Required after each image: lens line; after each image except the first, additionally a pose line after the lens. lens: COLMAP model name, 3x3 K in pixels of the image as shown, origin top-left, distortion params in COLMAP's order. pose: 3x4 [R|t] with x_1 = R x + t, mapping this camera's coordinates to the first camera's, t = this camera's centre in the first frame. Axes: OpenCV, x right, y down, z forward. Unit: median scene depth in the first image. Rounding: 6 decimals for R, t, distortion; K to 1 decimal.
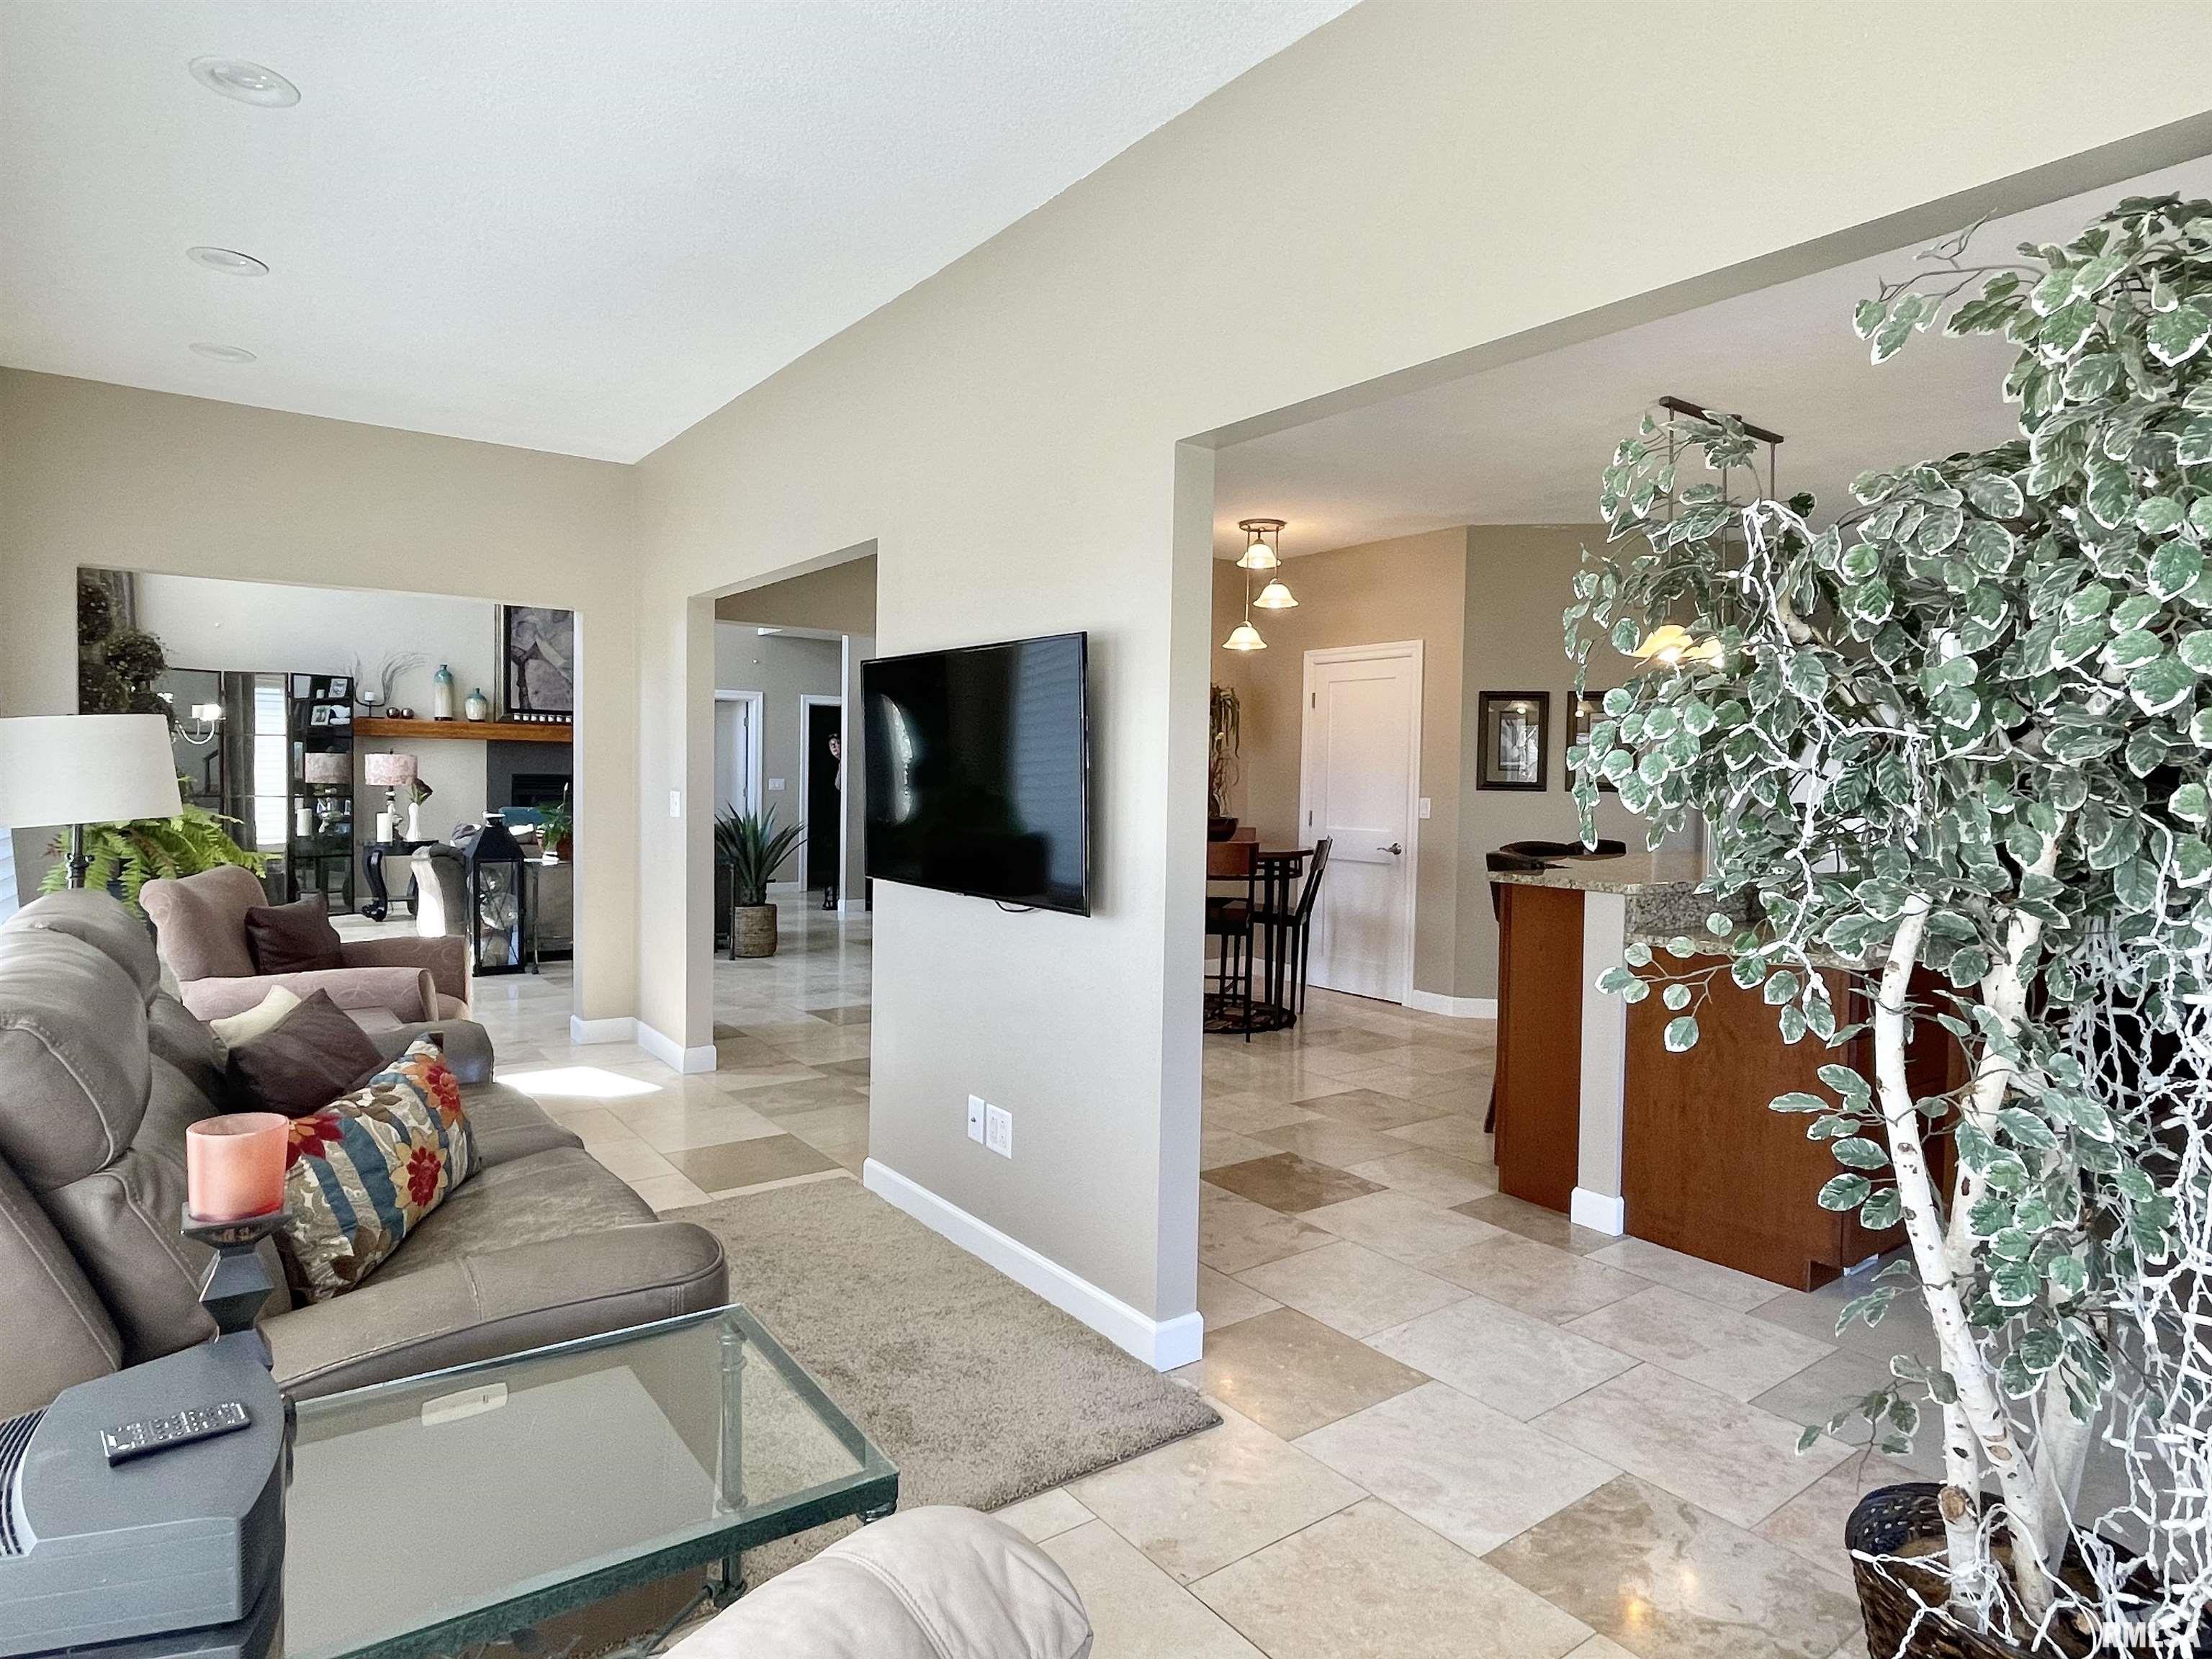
lens RADIAL K [[1244.3, 0, 1102.6], [0, 1244.3, 822.2], [0, 0, 1]] dist [-0.009654, -0.000962]
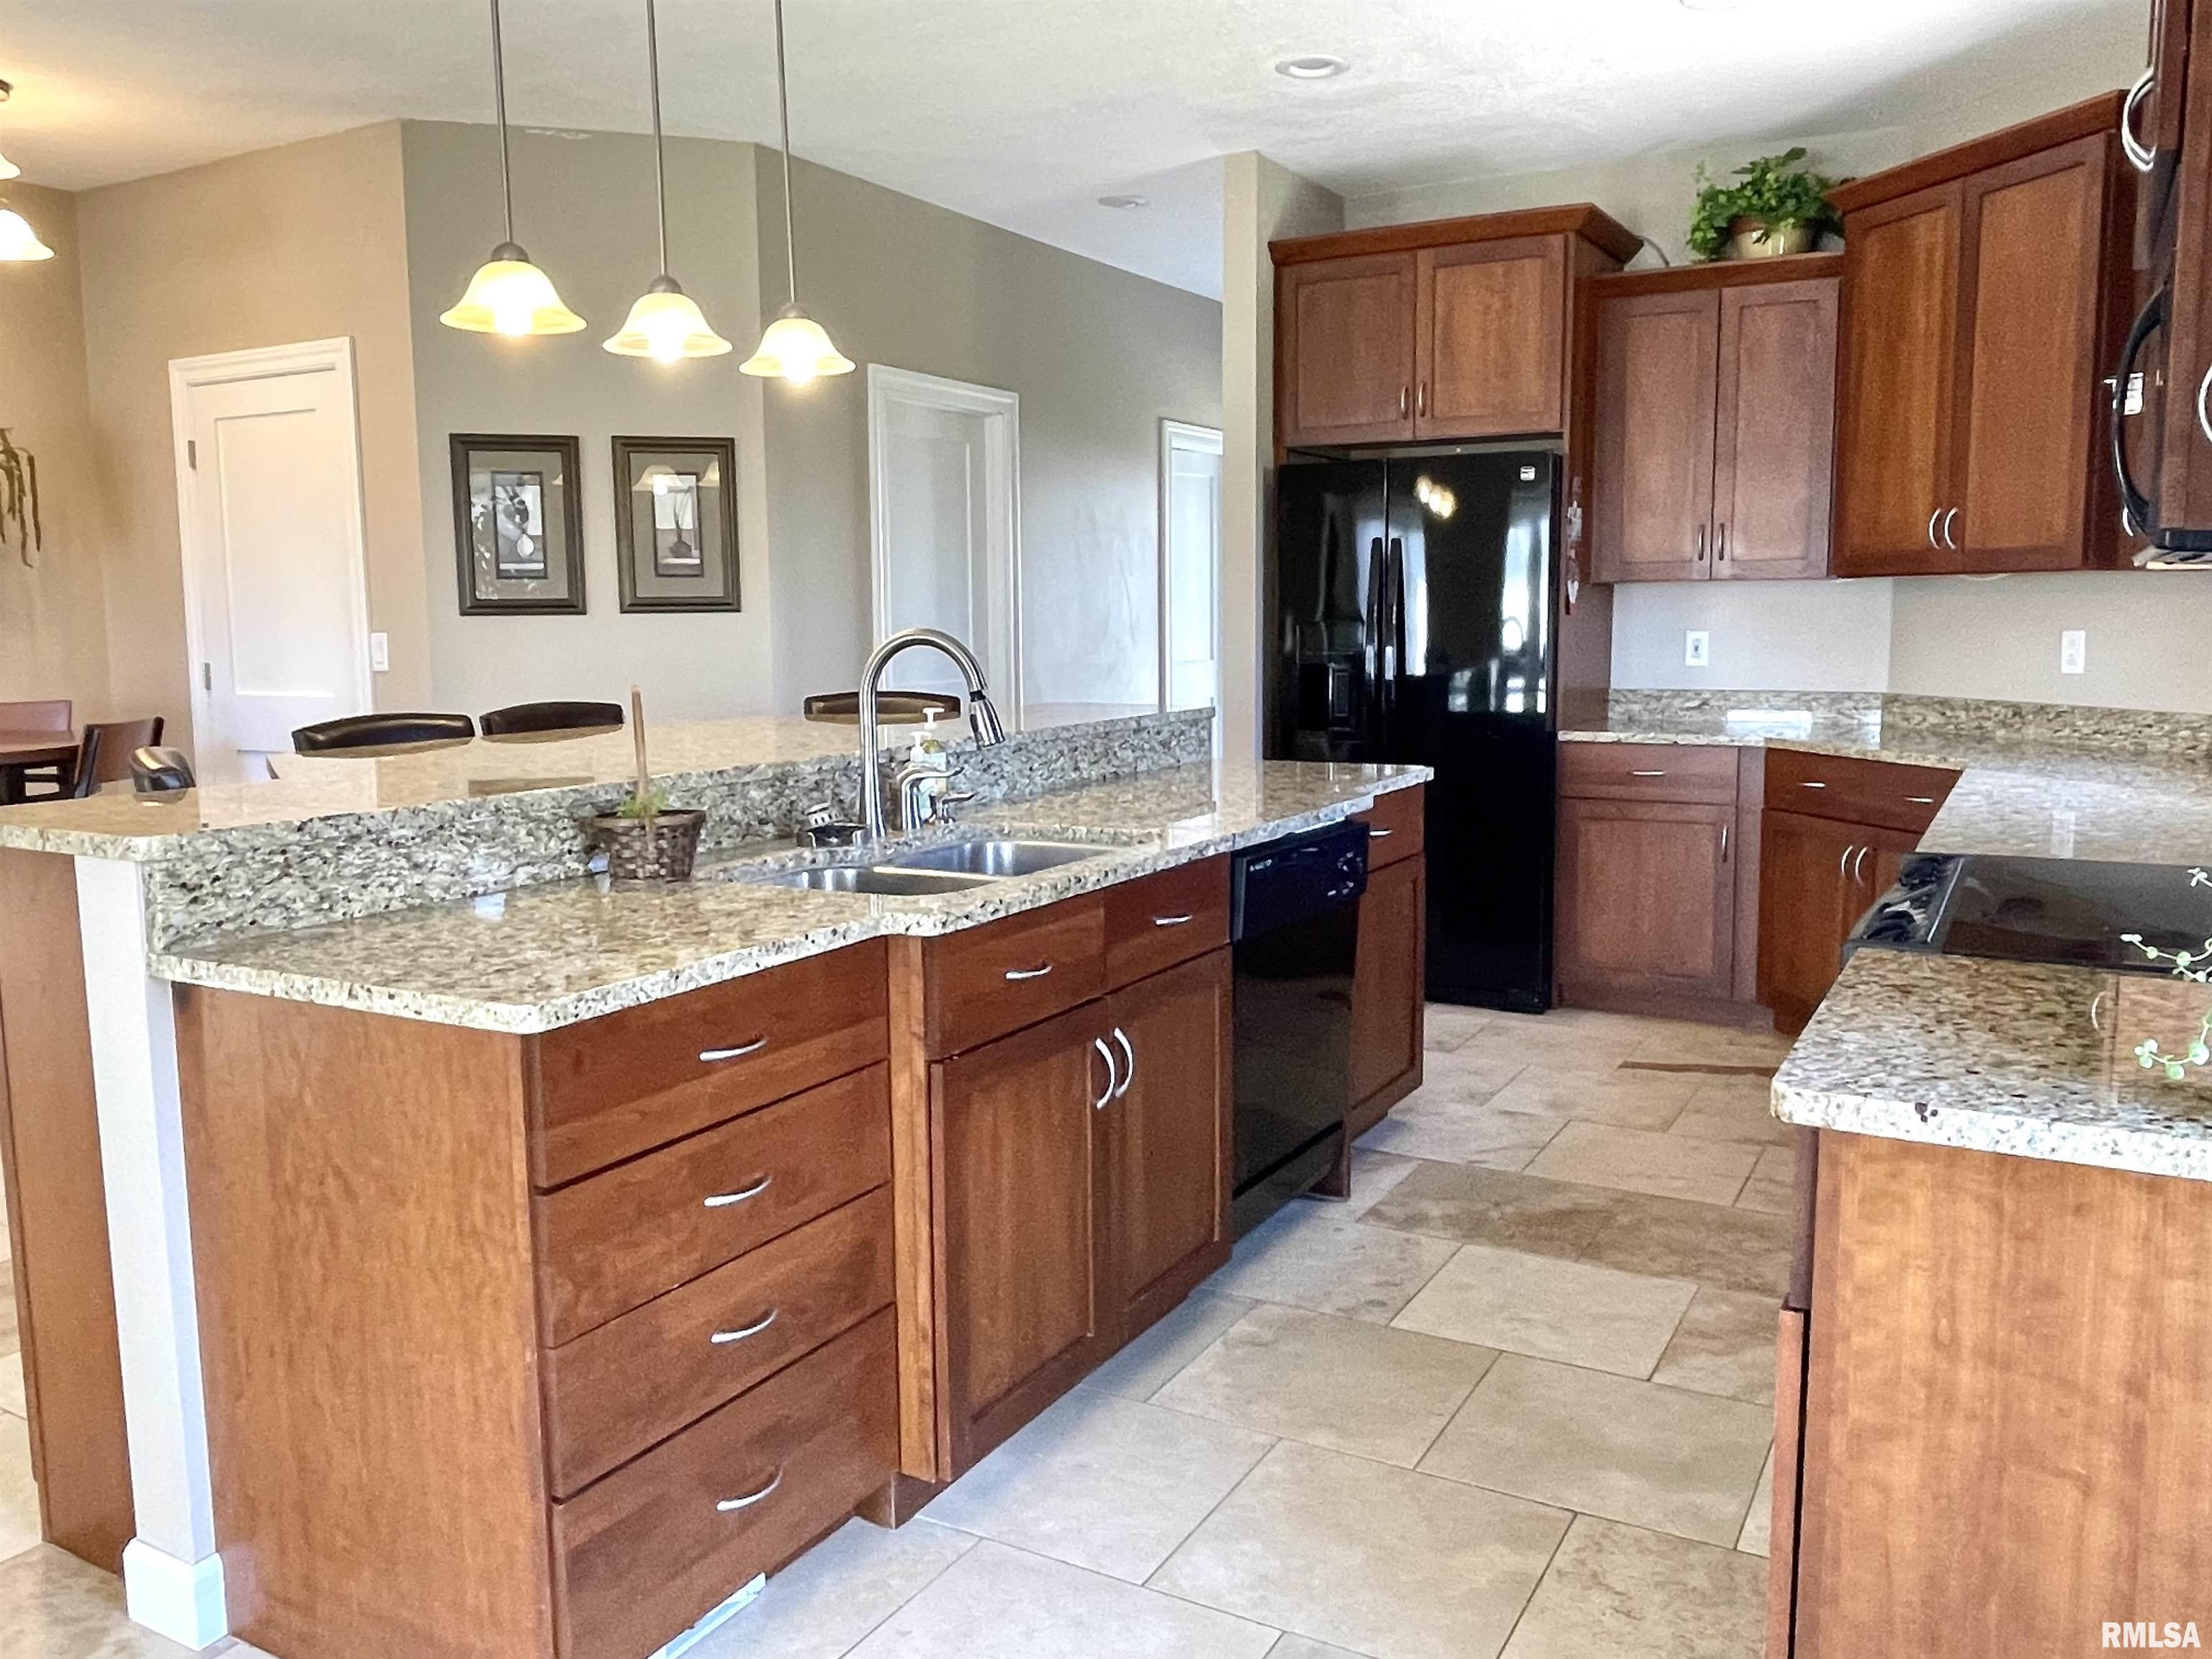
lens RADIAL K [[1675.8, 0, 1122.3], [0, 1675.8, 817.5], [0, 0, 1]] dist [0.018686, -0.033313]
pose [[0.910268, -0.073364, 0.407468, 0.379890], [0.036302, 0.994527, 0.097966, 0.001071], [-0.412425, -0.074384, 0.907950, 0.281055]]
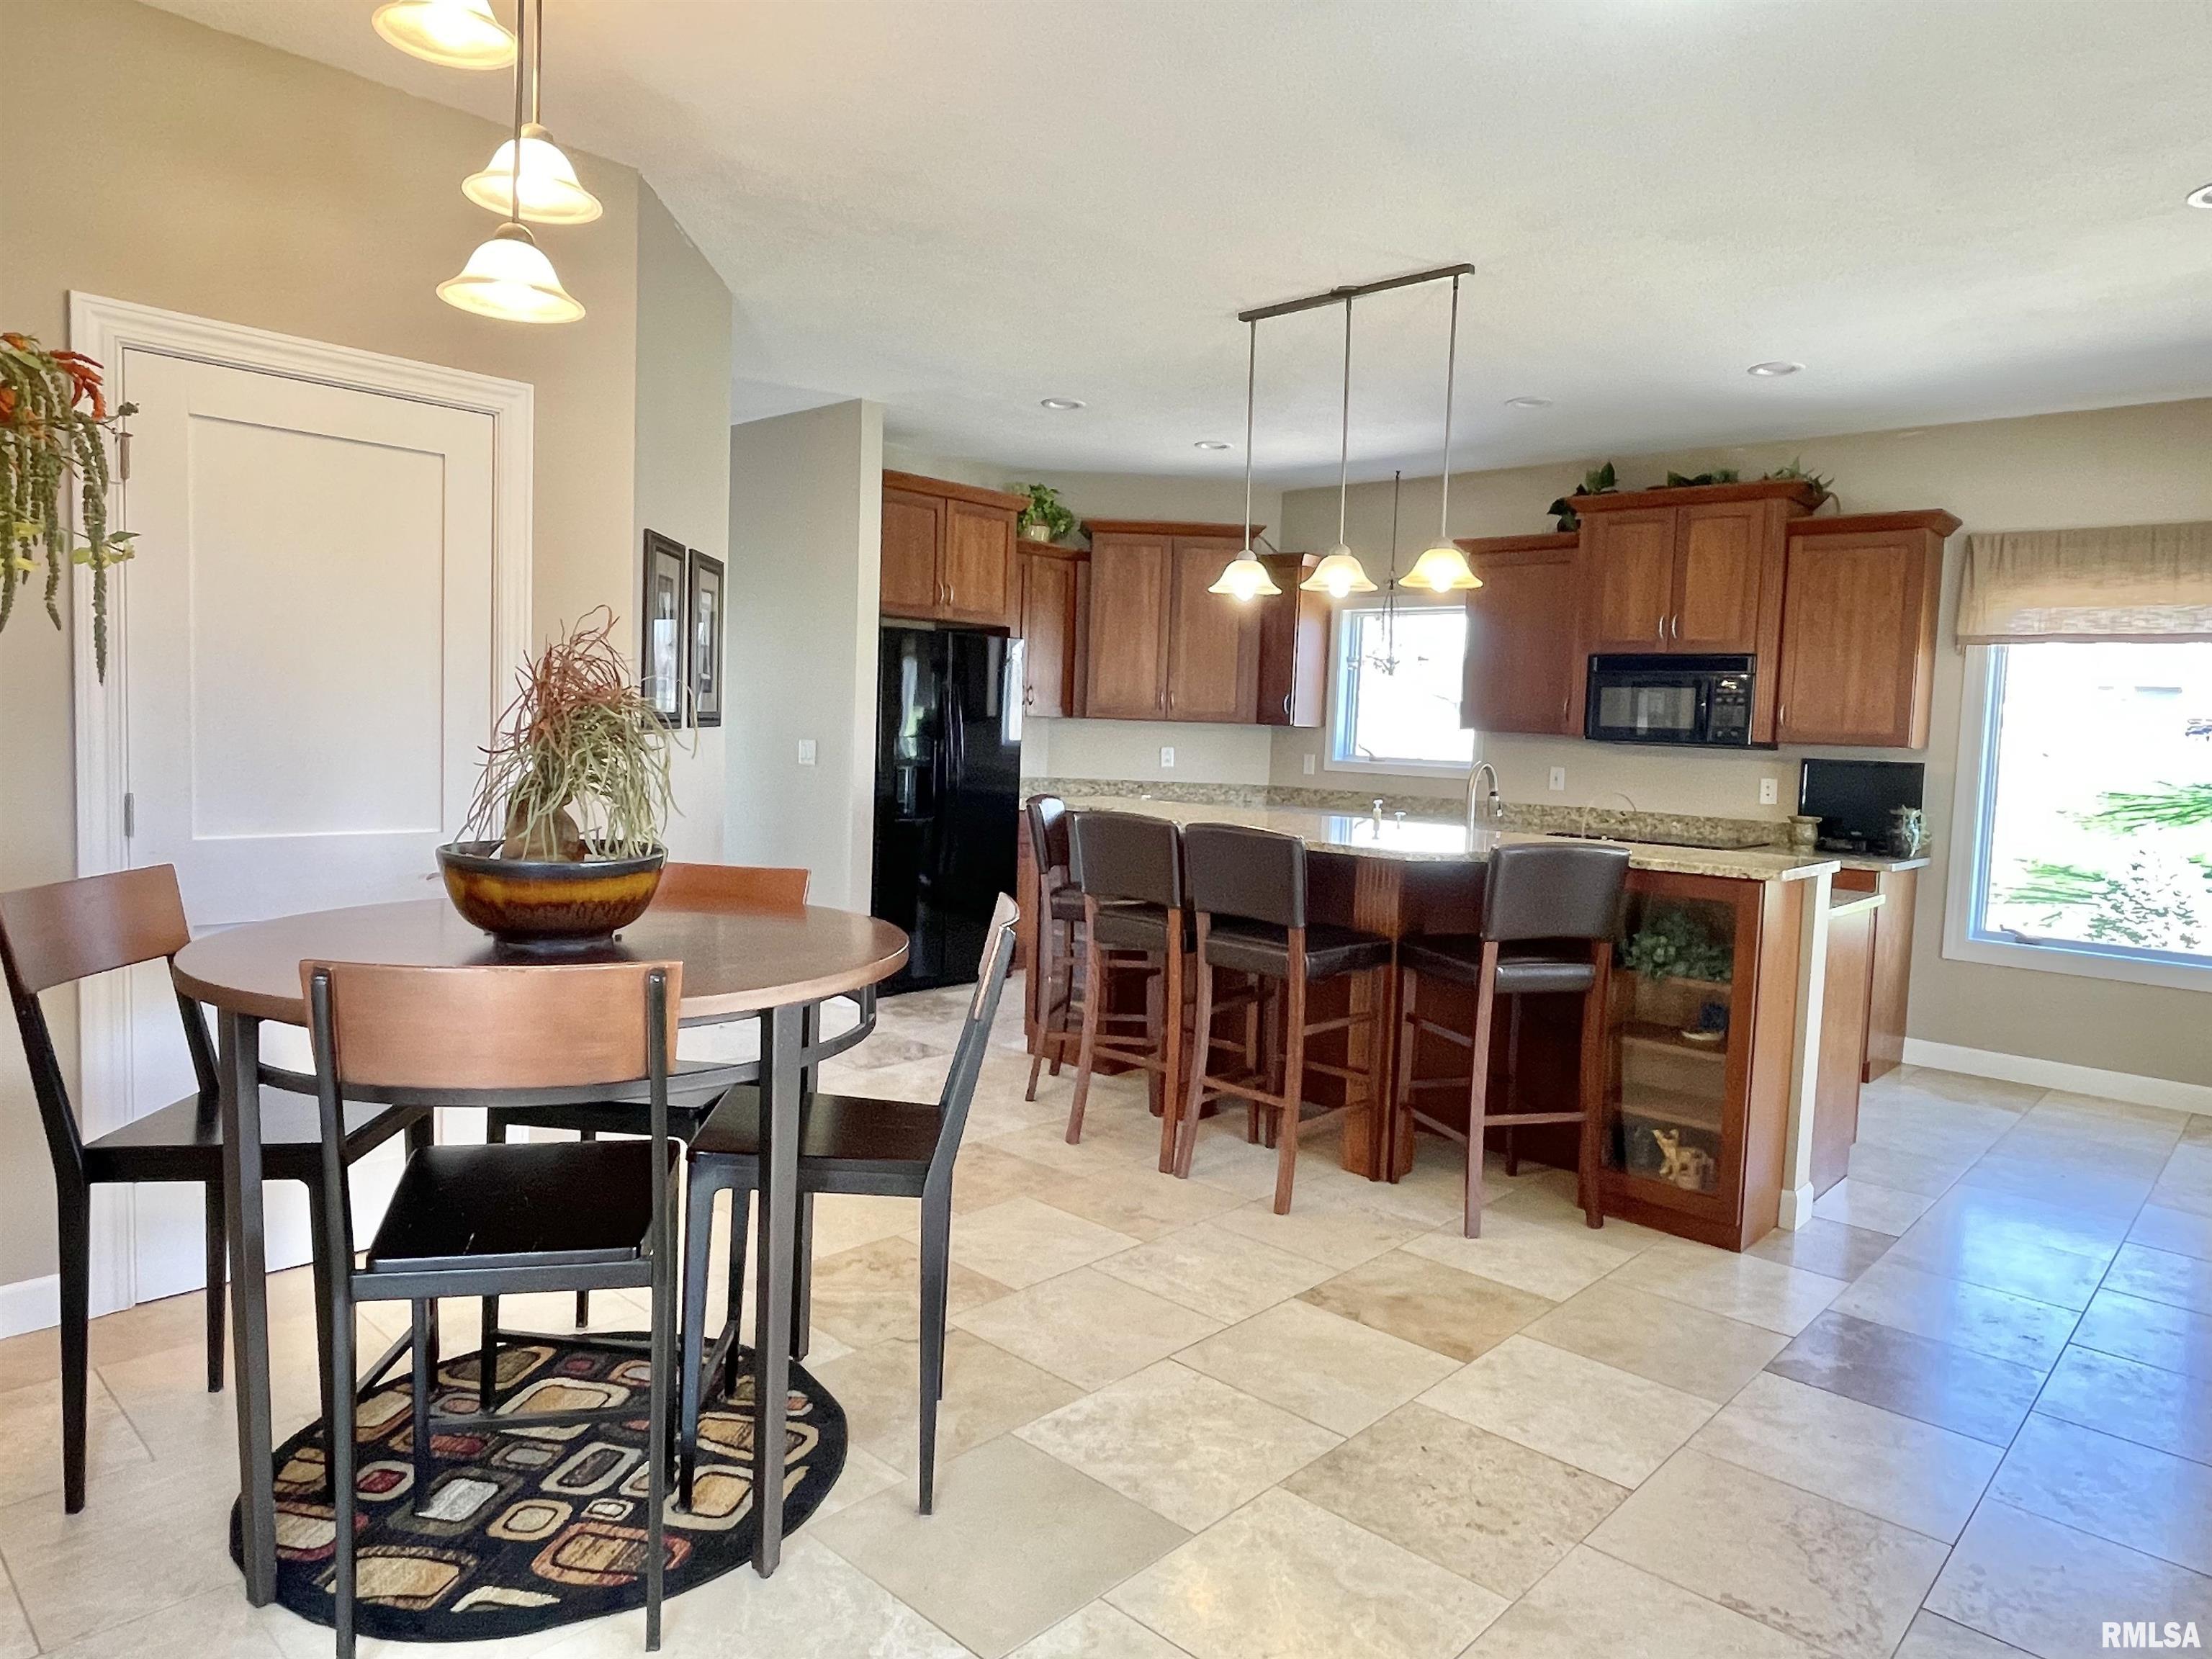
lens RADIAL K [[1368.2, 0, 1108.2], [0, 1368.2, 817.2], [0, 0, 1]] dist [-0.005021, -0.010128]
pose [[-0.179214, -0.091470, 0.979549, -0.401388], [-0.002734, 0.995711, 0.092480, -0.063532], [-0.983806, 0.013896, -0.178696, 1.348549]]
